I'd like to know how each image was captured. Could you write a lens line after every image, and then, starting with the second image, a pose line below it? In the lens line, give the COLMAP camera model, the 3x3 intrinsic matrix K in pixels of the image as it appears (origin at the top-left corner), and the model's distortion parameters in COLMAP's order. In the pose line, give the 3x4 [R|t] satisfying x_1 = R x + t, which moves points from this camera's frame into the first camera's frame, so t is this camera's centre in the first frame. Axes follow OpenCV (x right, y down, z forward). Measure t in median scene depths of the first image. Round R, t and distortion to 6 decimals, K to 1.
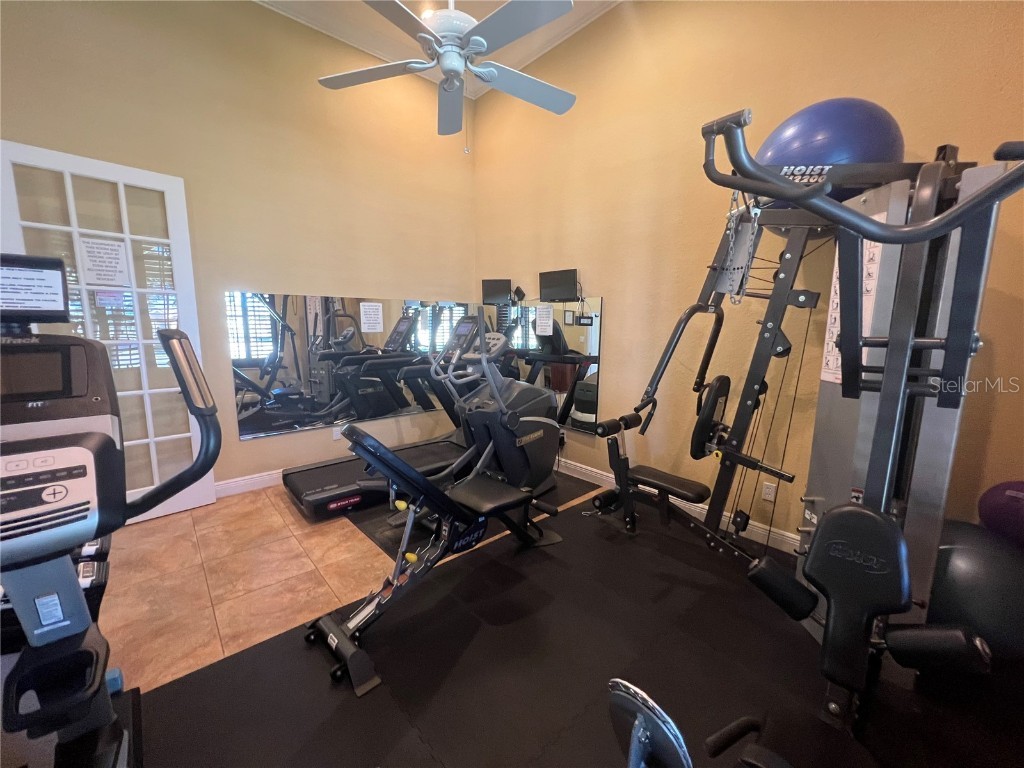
lens RADIAL K [[412.5, 0, 510.5], [0, 412.5, 384.3], [0, 0, 1]] dist [-0.002045, 0.000831]
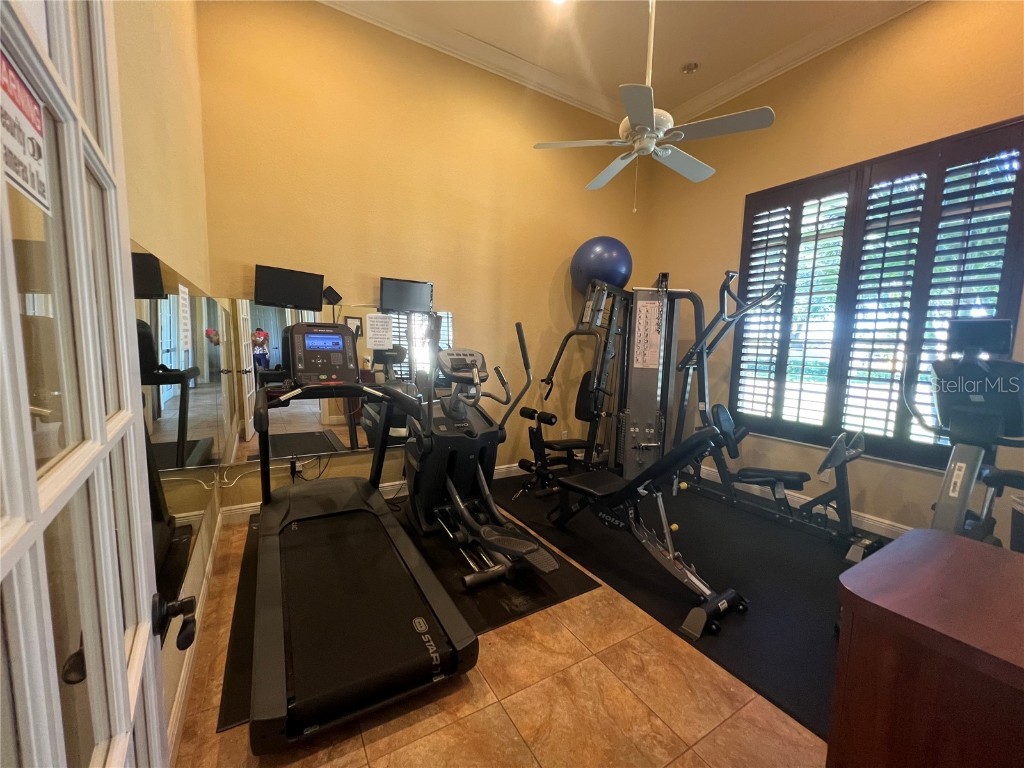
lens RADIAL K [[412.5, 0, 525.7], [0, 412.5, 387.7], [0, 0, 1]] dist [-0.002045, 0.000831]
pose [[0.163685, -0.105018, 0.980907, -1.124600], [0.122460, 0.988790, 0.085427, -0.120444], [-0.978883, 0.106139, 0.174710, 0.884634]]
